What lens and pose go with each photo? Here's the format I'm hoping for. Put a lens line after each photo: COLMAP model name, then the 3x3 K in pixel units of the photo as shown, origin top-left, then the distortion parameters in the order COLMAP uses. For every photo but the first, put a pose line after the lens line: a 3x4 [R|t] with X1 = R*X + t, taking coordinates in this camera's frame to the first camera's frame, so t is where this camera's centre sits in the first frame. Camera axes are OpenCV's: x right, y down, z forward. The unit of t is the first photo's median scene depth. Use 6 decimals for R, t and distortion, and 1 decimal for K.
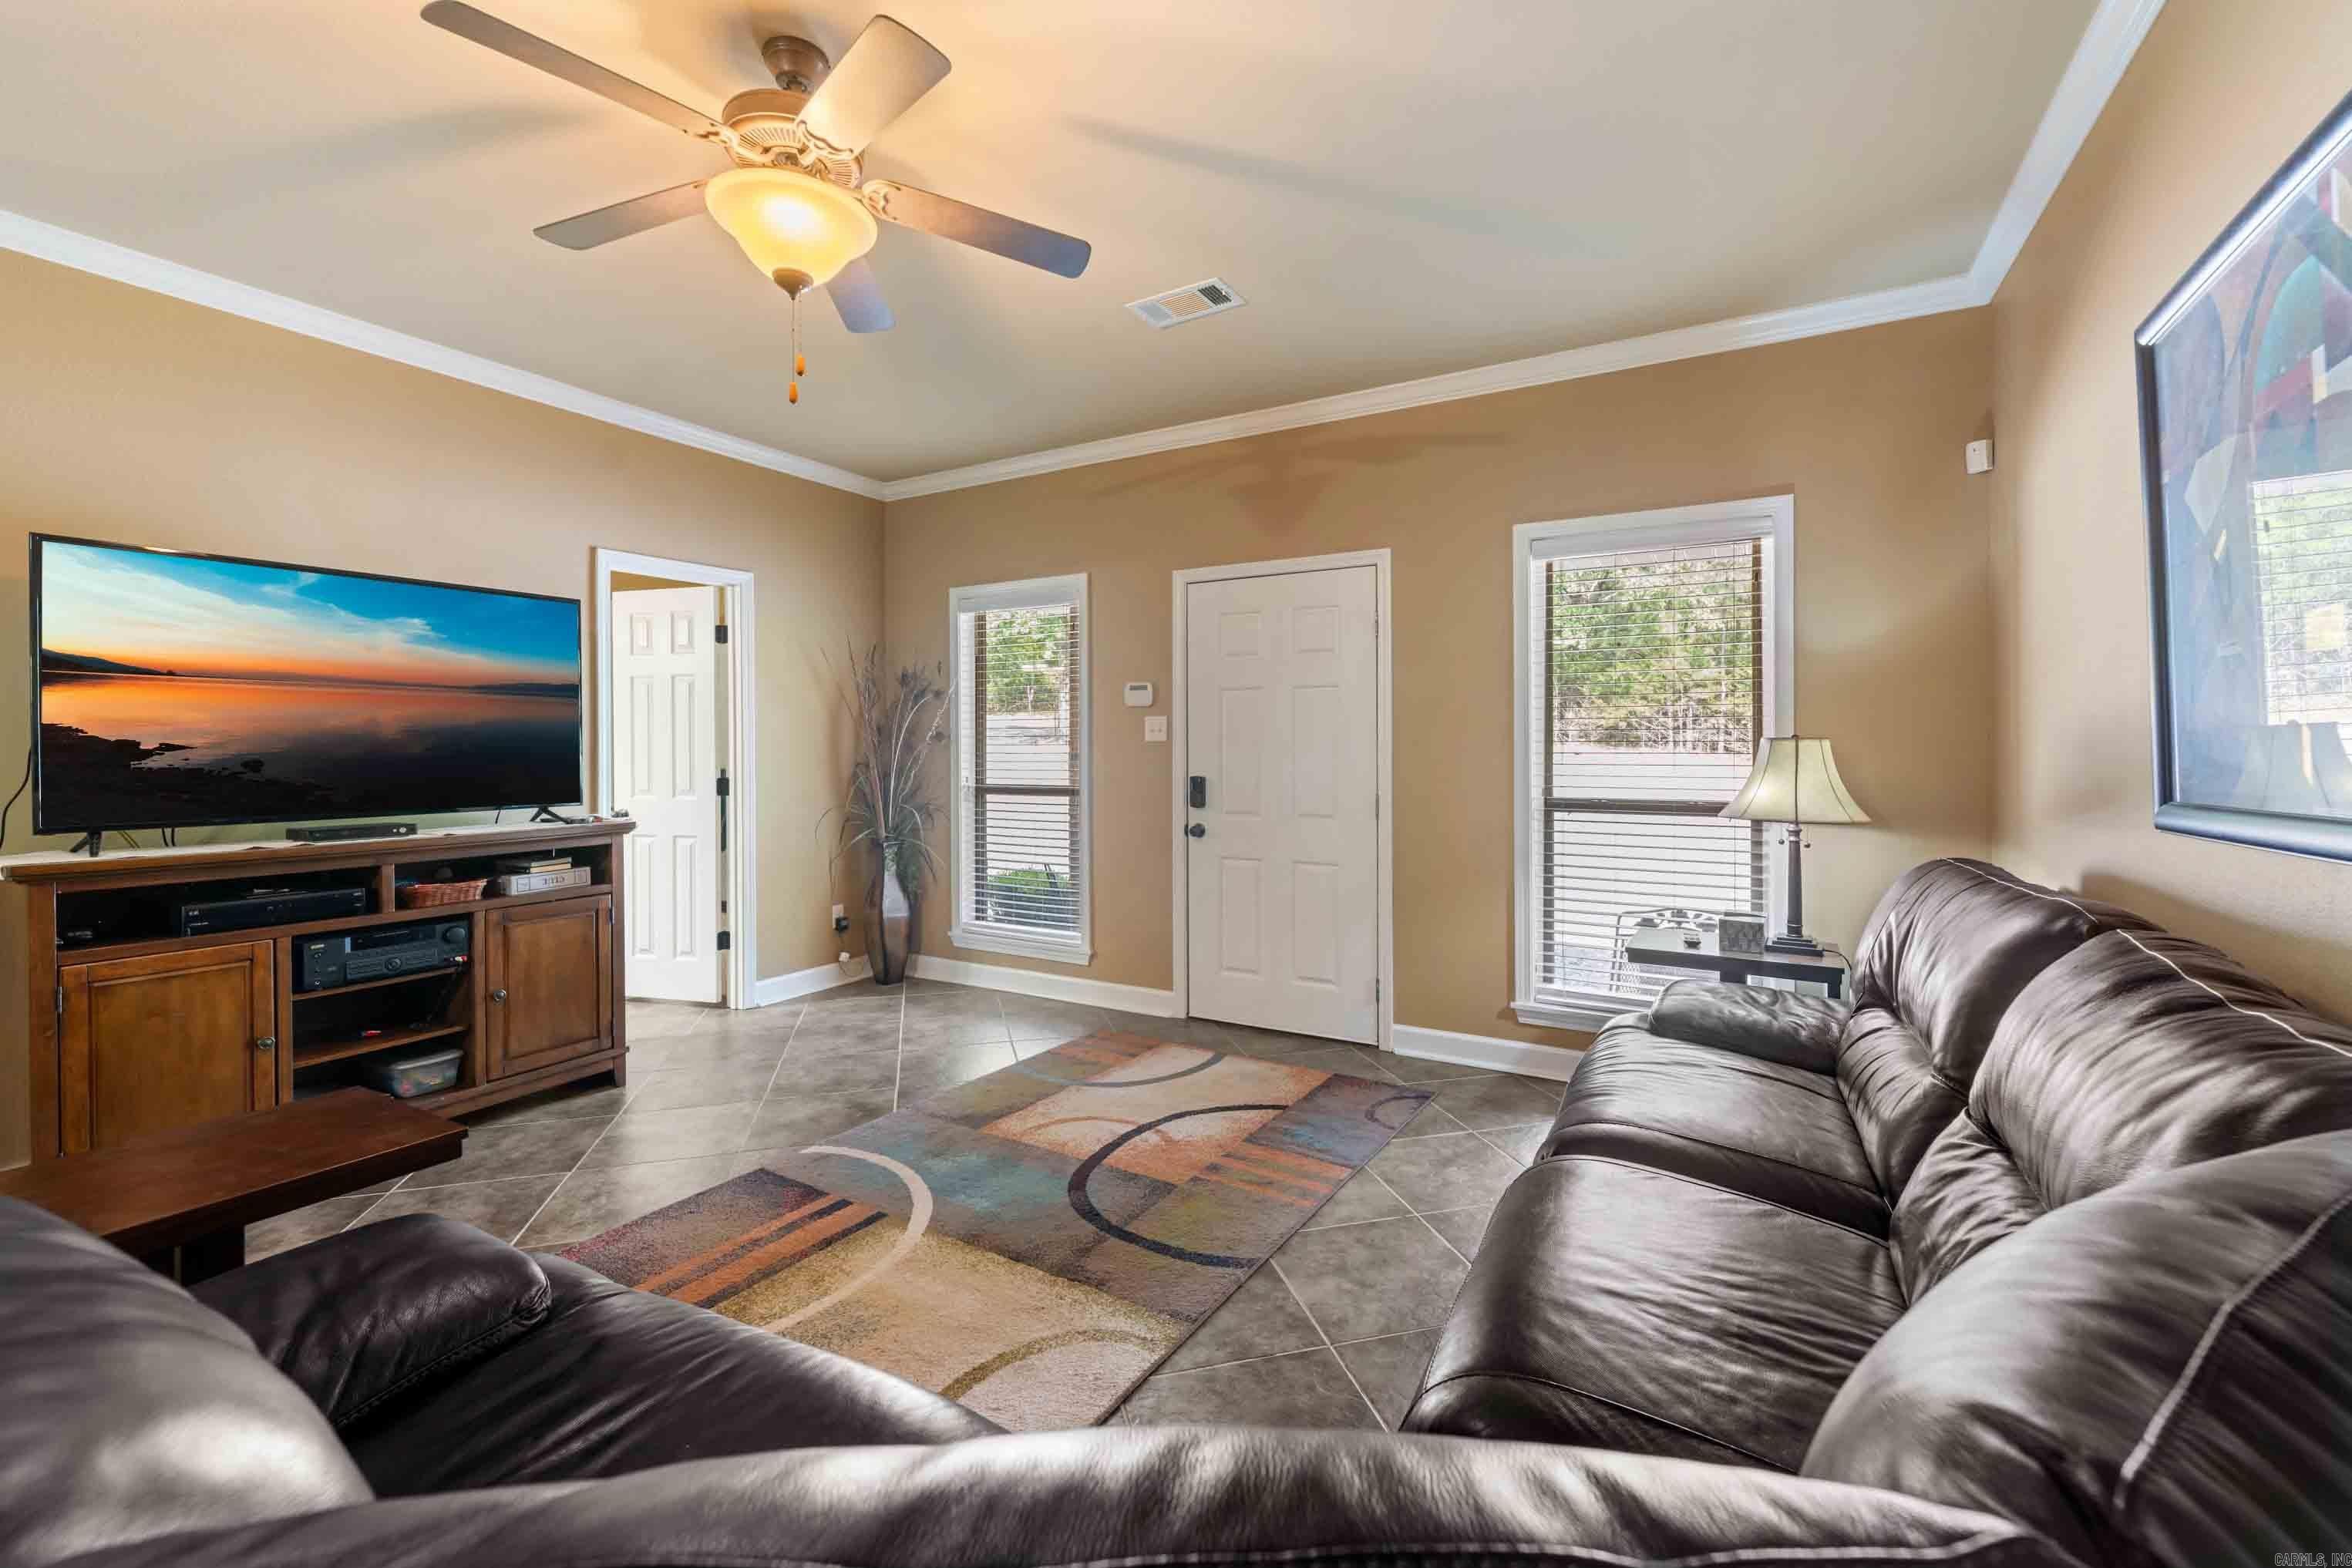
lens RADIAL K [[953.3, 0, 1177.0], [0, 953.3, 743.0], [0, 0, 1]] dist [0.001534, 0.000144]
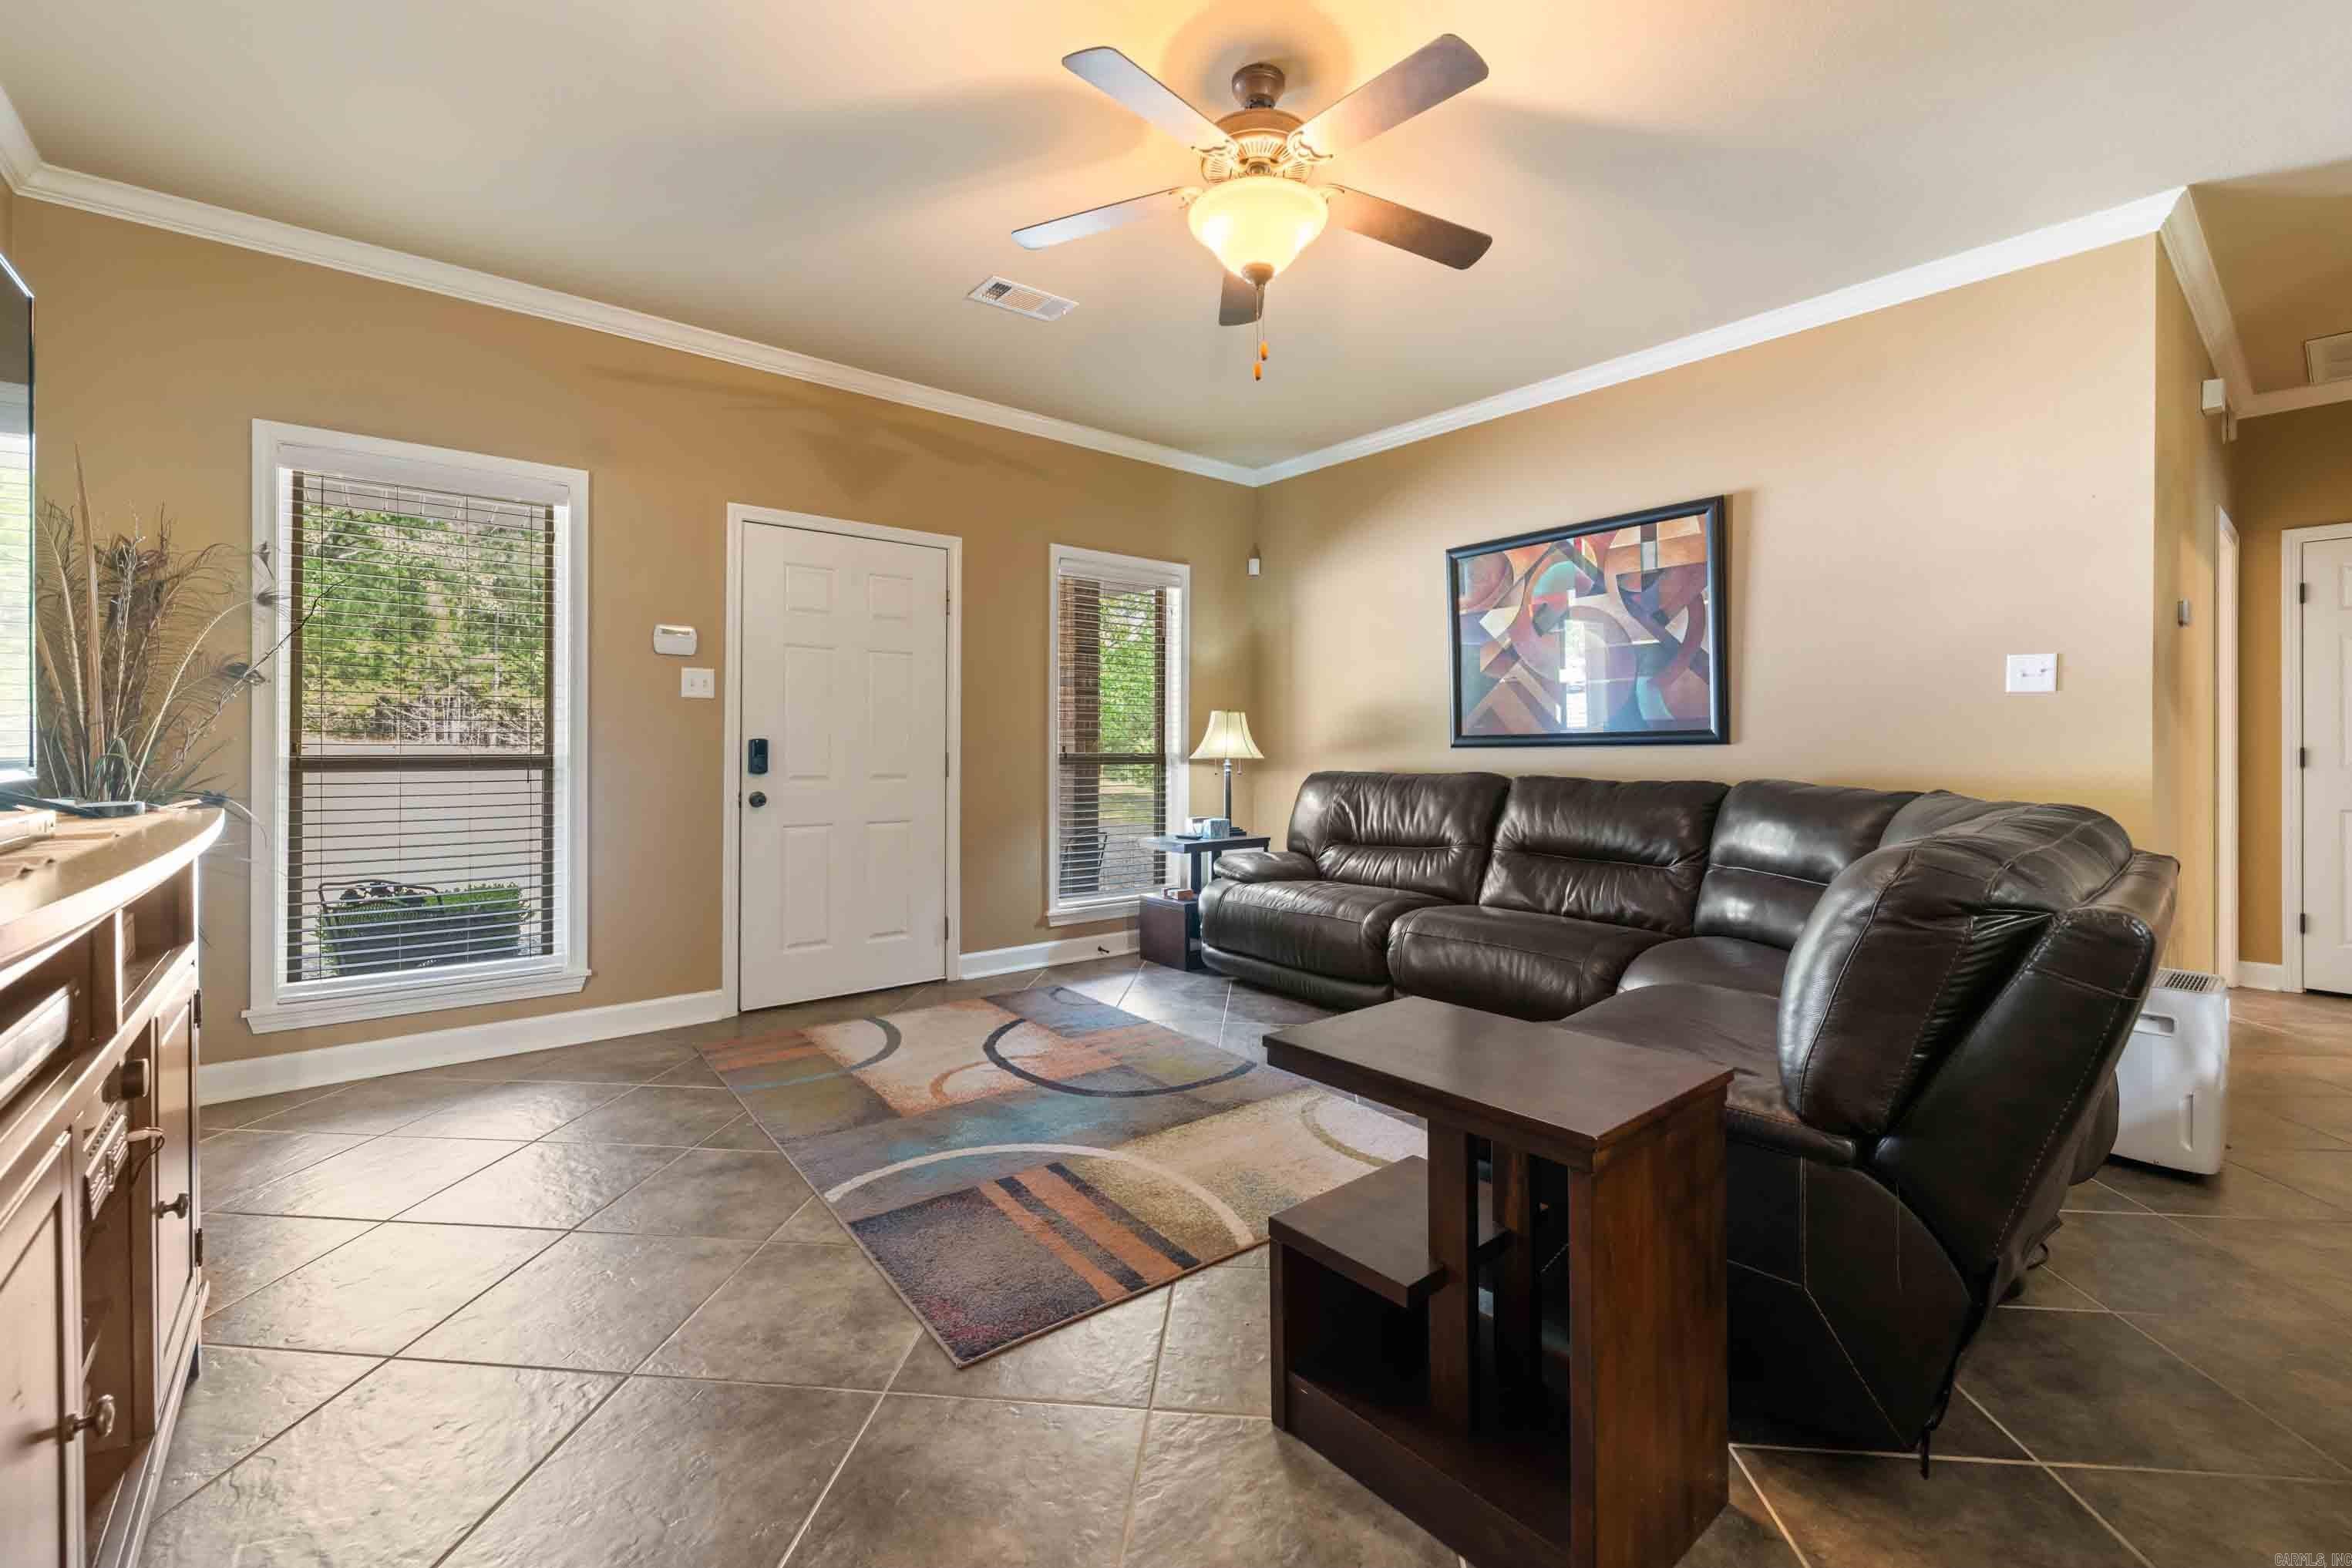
lens RADIAL K [[985.7, 0, 1174.6], [0, 985.7, 733.4], [0, 0, 1]] dist [0.000908, 0.000130]
pose [[0.356459, 0.015160, 0.934188, -1.050998], [-0.008125, 0.999881, -0.013126, 0.057918], [-0.934276, -0.002911, 0.356540, 0.457098]]
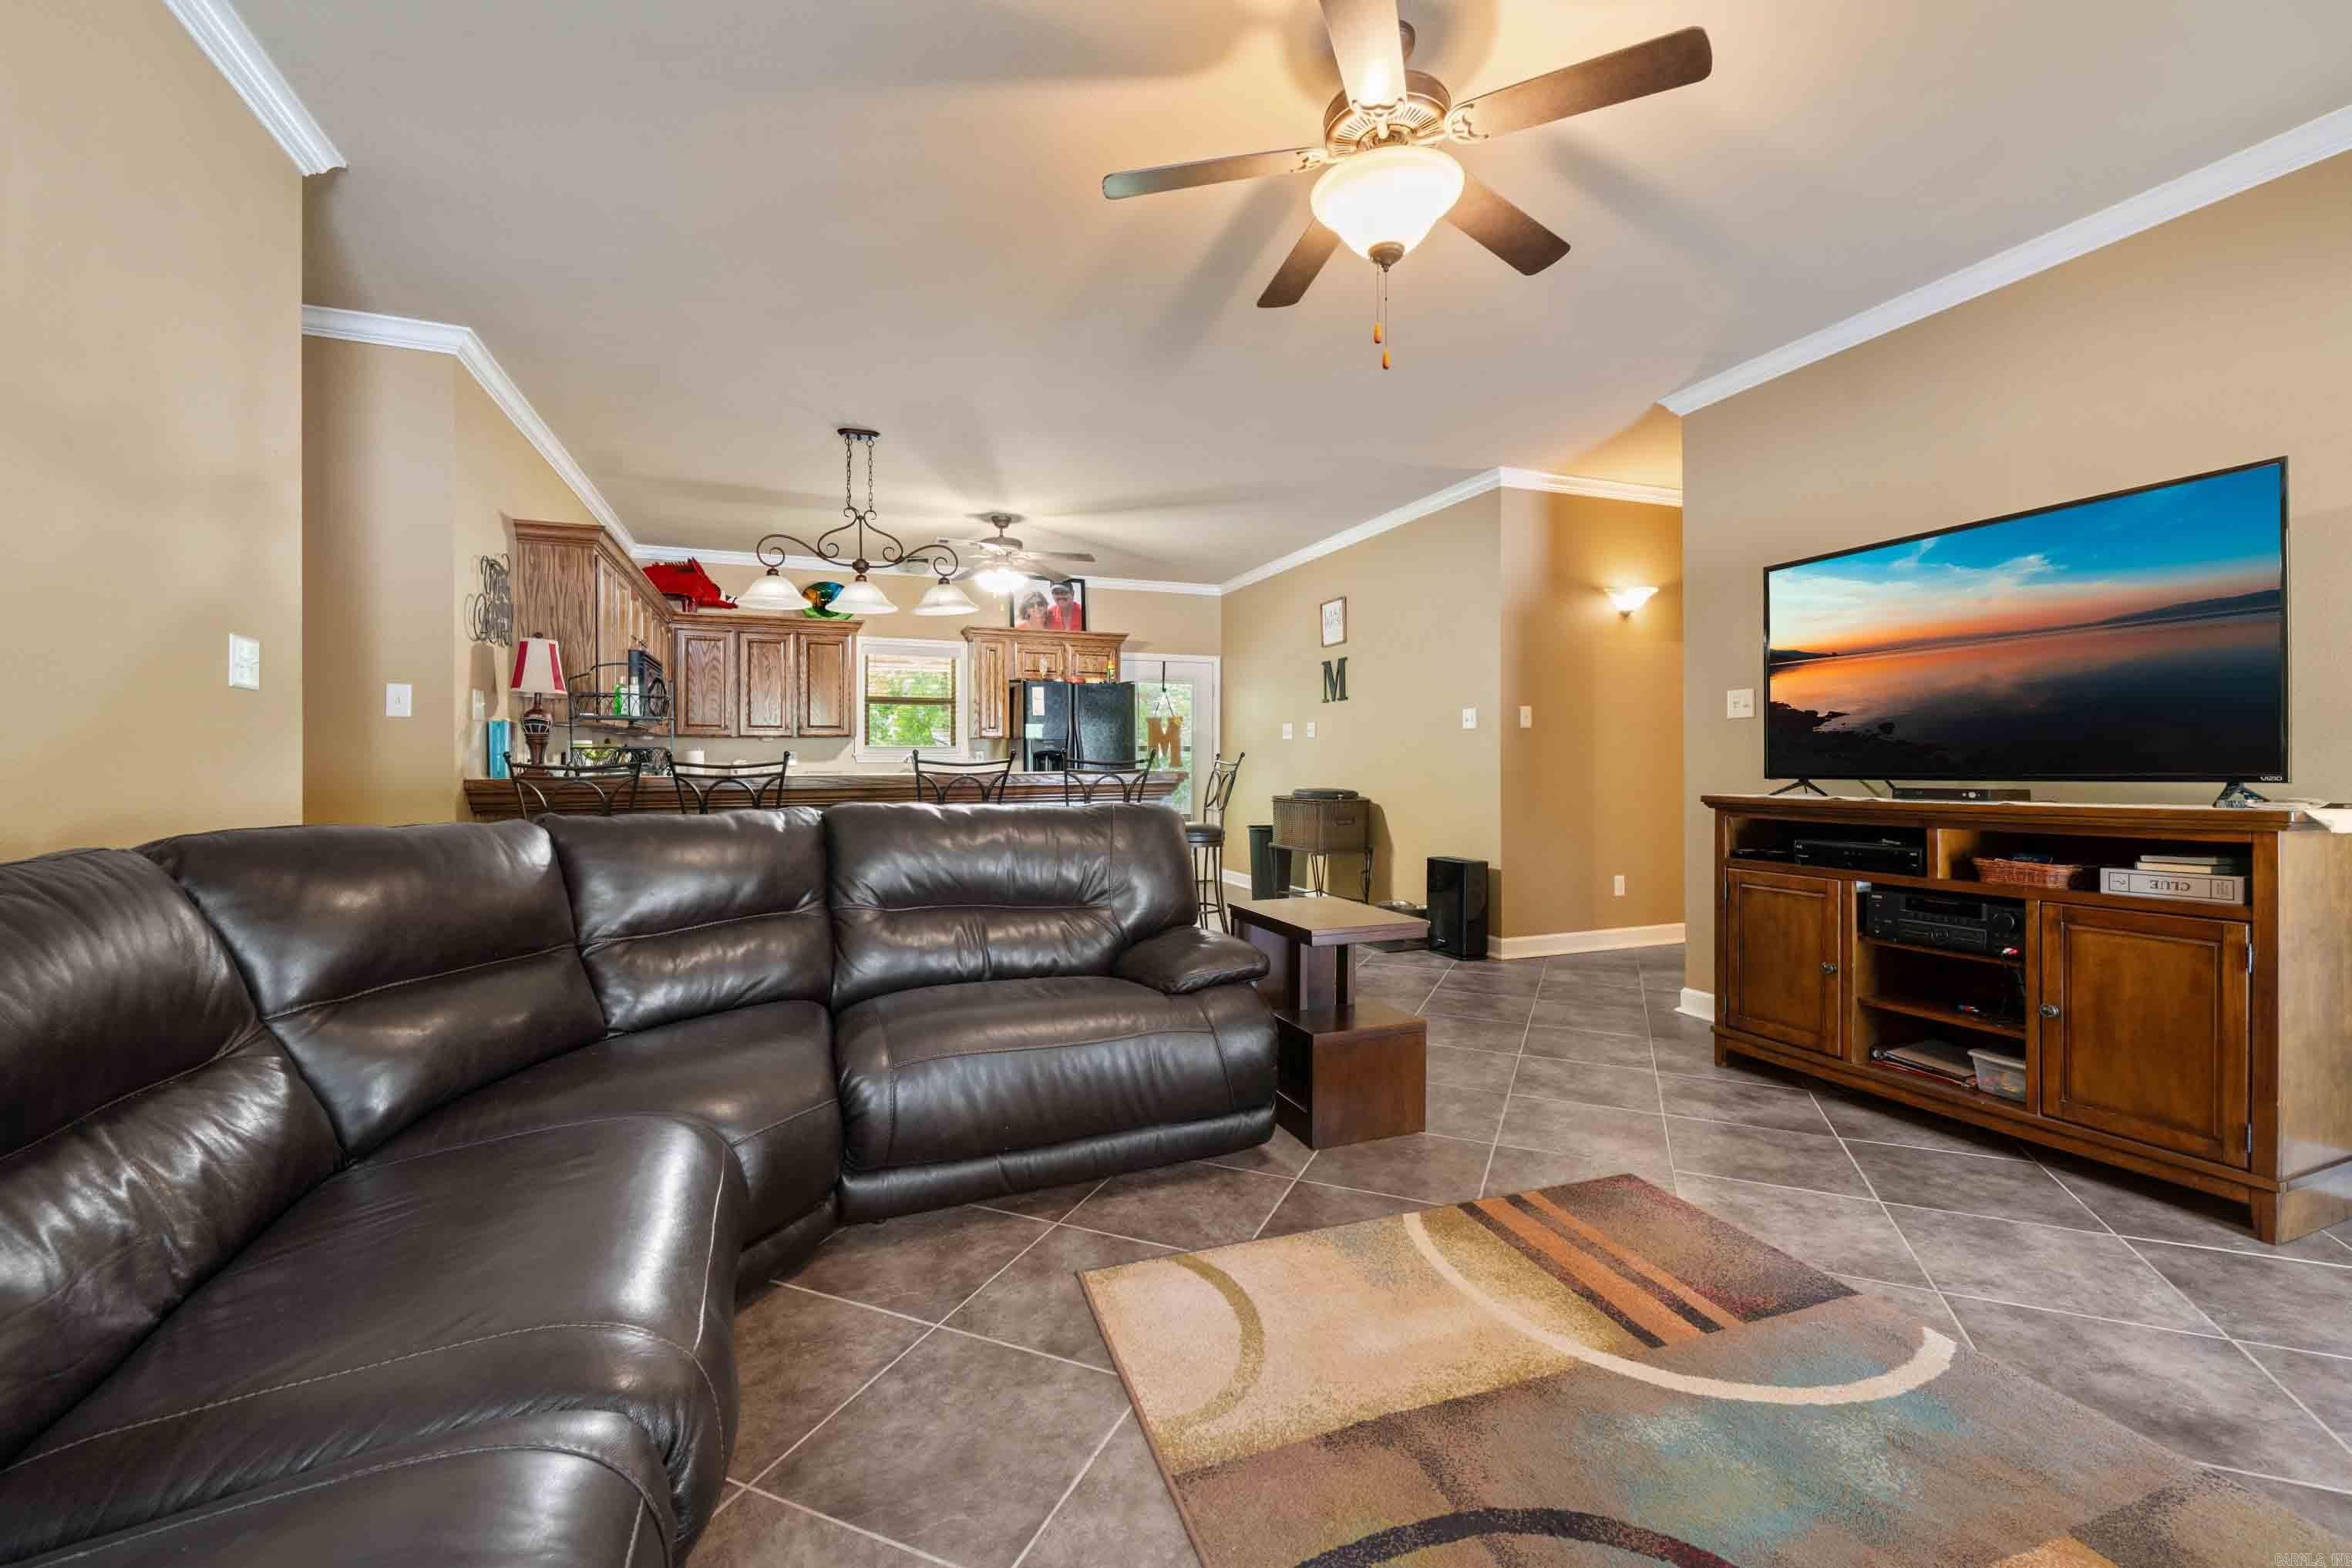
lens RADIAL K [[955.2, 0, 1180.3], [0, 955.2, 766.3], [0, 0, 1]] dist [0.001513, 0.000172]
pose [[-0.627583, 0.005724, -0.778529, 0.393676], [0.010096, 0.999949, -0.000786, 0.058579], [0.778485, -0.008353, -0.627608, 1.017648]]
